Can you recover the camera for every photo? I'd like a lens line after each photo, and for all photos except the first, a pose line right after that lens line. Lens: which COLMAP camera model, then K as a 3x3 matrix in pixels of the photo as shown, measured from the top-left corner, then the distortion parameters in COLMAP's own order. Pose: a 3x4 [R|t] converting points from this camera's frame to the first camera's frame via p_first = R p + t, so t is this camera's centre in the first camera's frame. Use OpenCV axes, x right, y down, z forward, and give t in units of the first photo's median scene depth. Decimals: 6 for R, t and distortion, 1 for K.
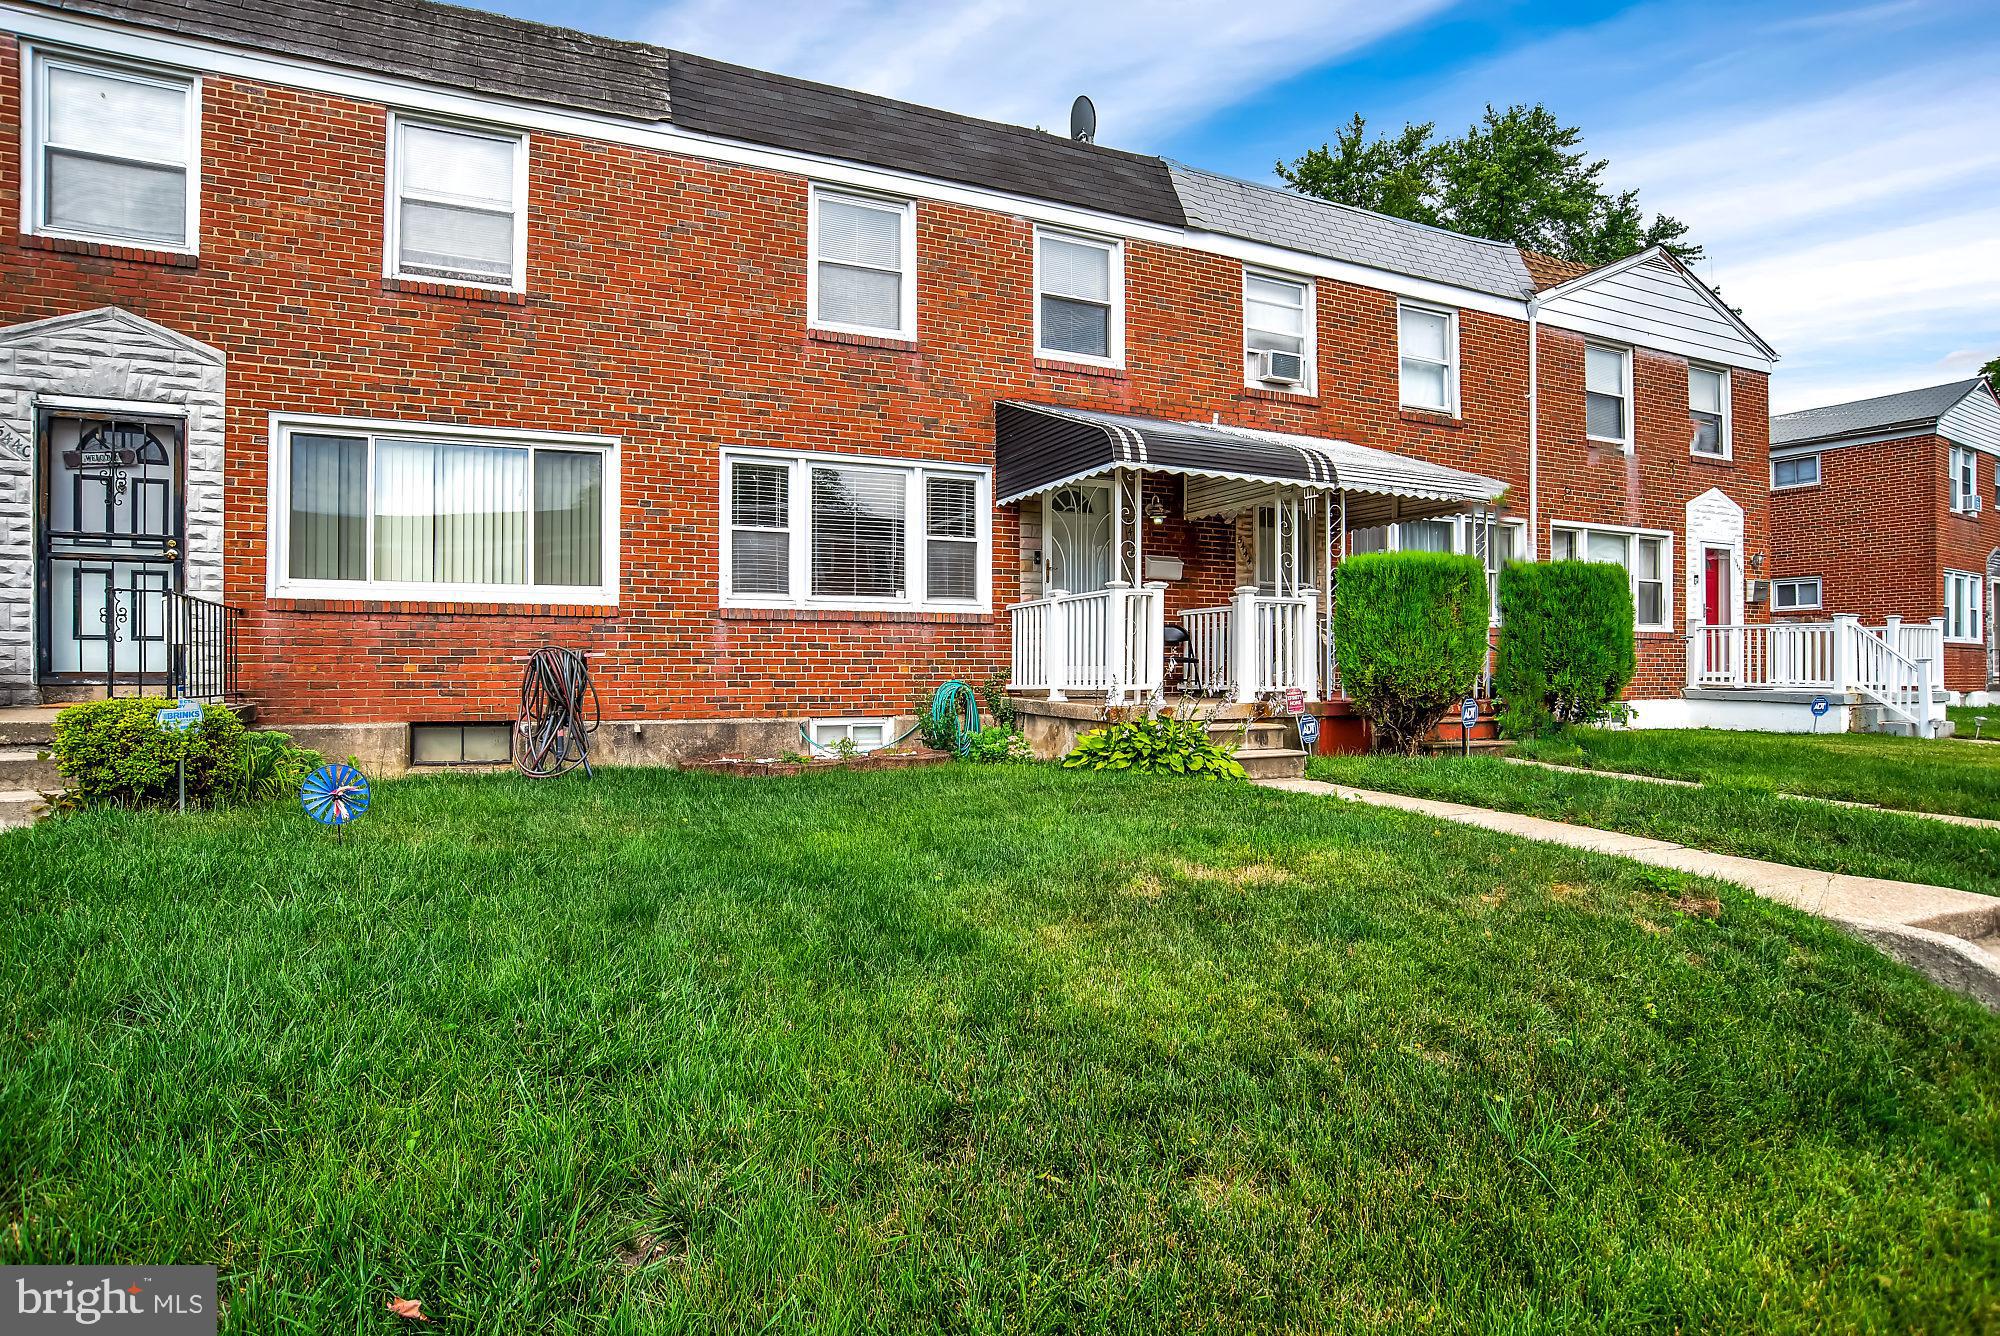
lens RADIAL K [[1090.6, 0, 1000.0], [0, 1090.6, 668.0], [0, 0, 1]] dist [-0.002247, 0.001110]
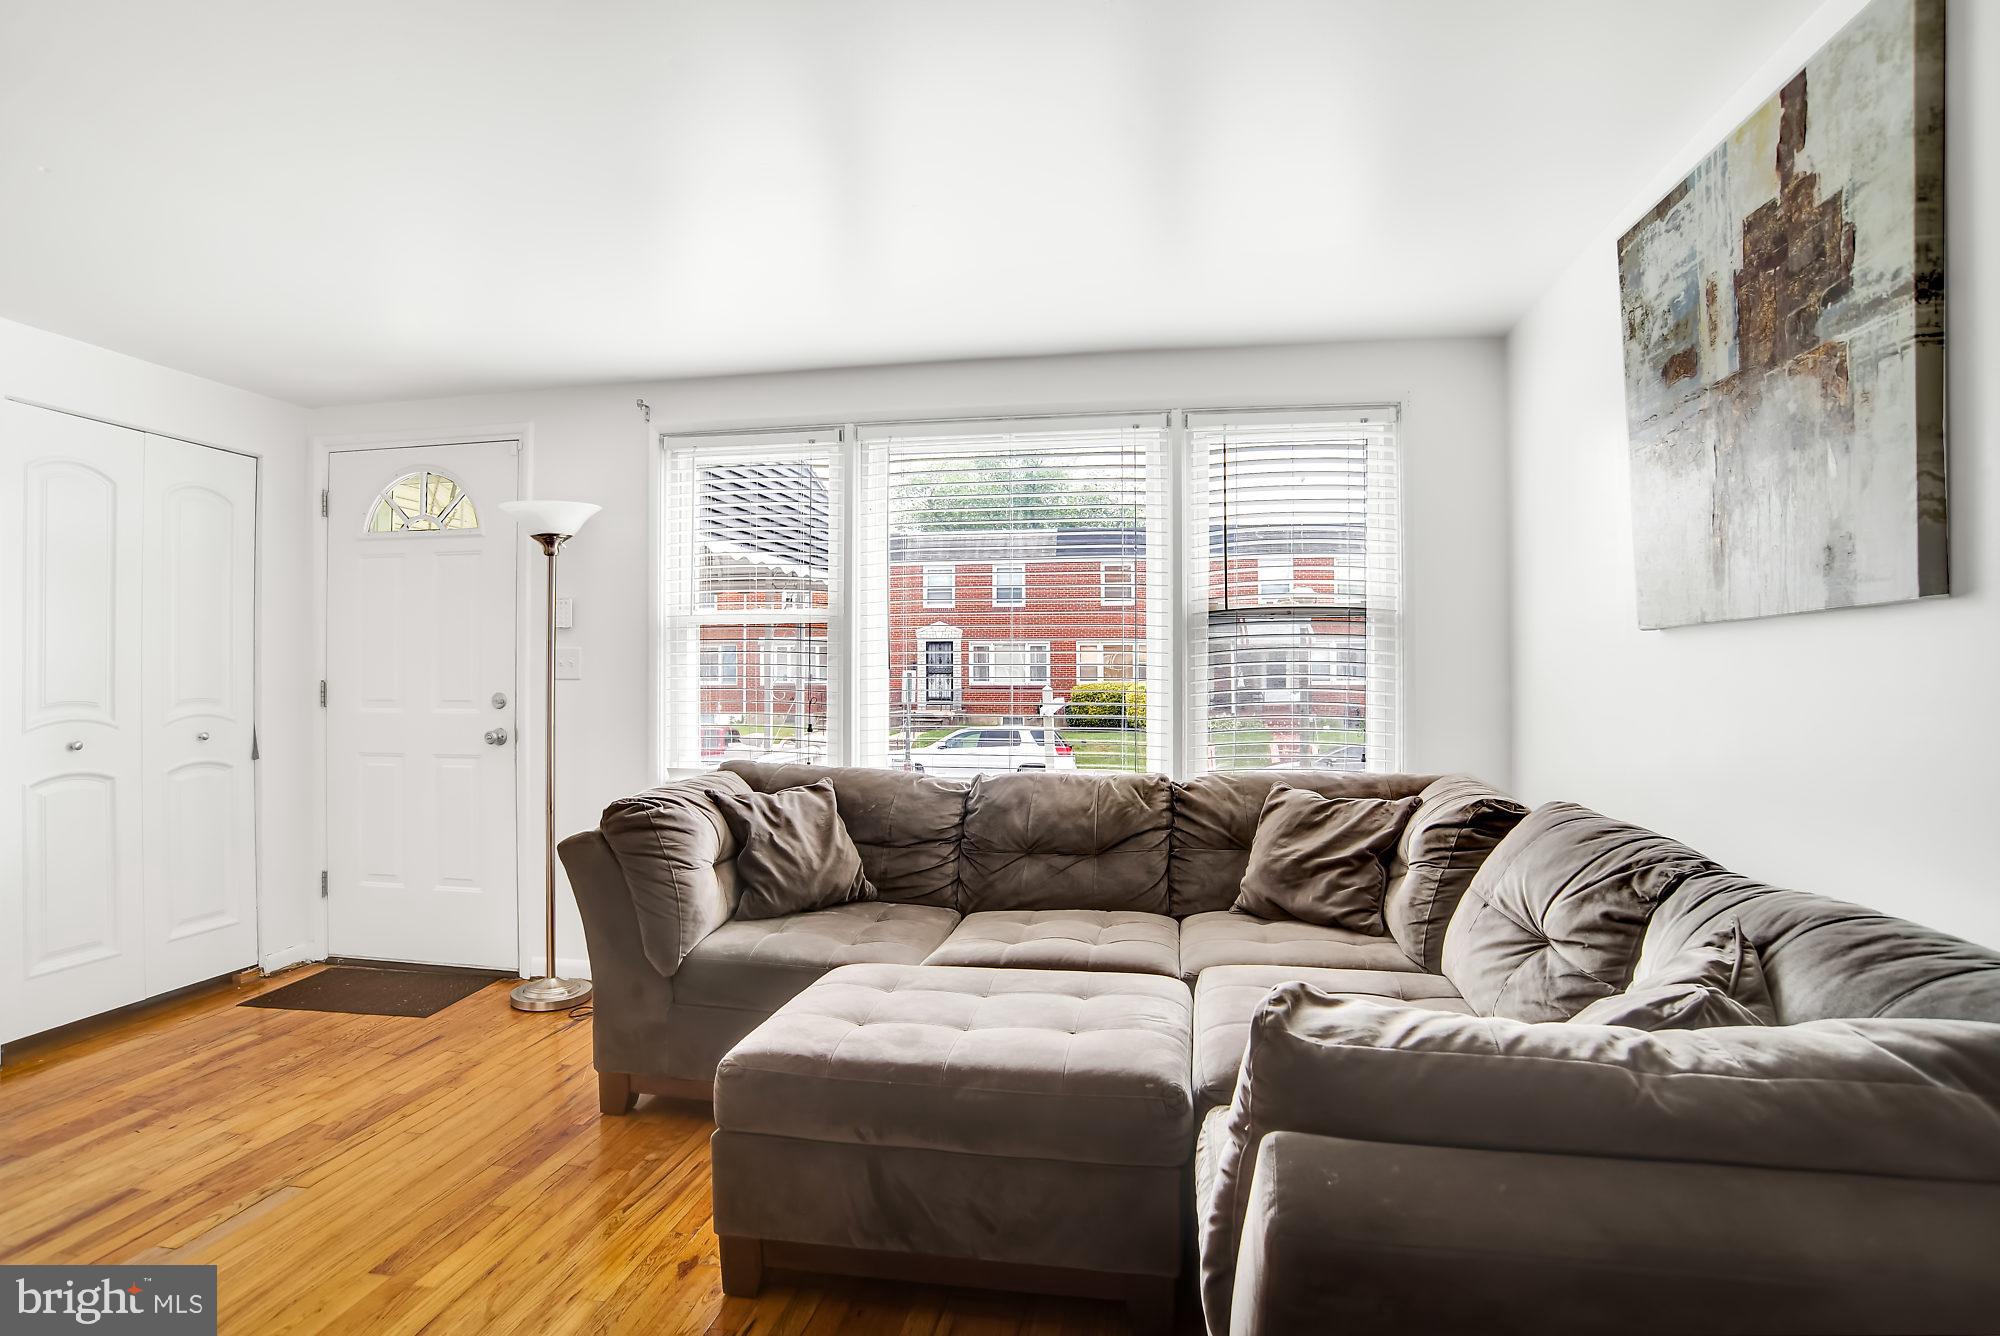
lens RADIAL K [[1035.8, 0, 1000.0], [0, 1035.8, 668.0], [0, 0, 1]] dist [-0.037625, 0.000374]
pose [[0.830951, -0.001658, -0.556343, 1.388866], [0.002721, 0.999996, 0.001085, -0.111635], [0.556338, -0.002416, 0.830952, -1.899887]]
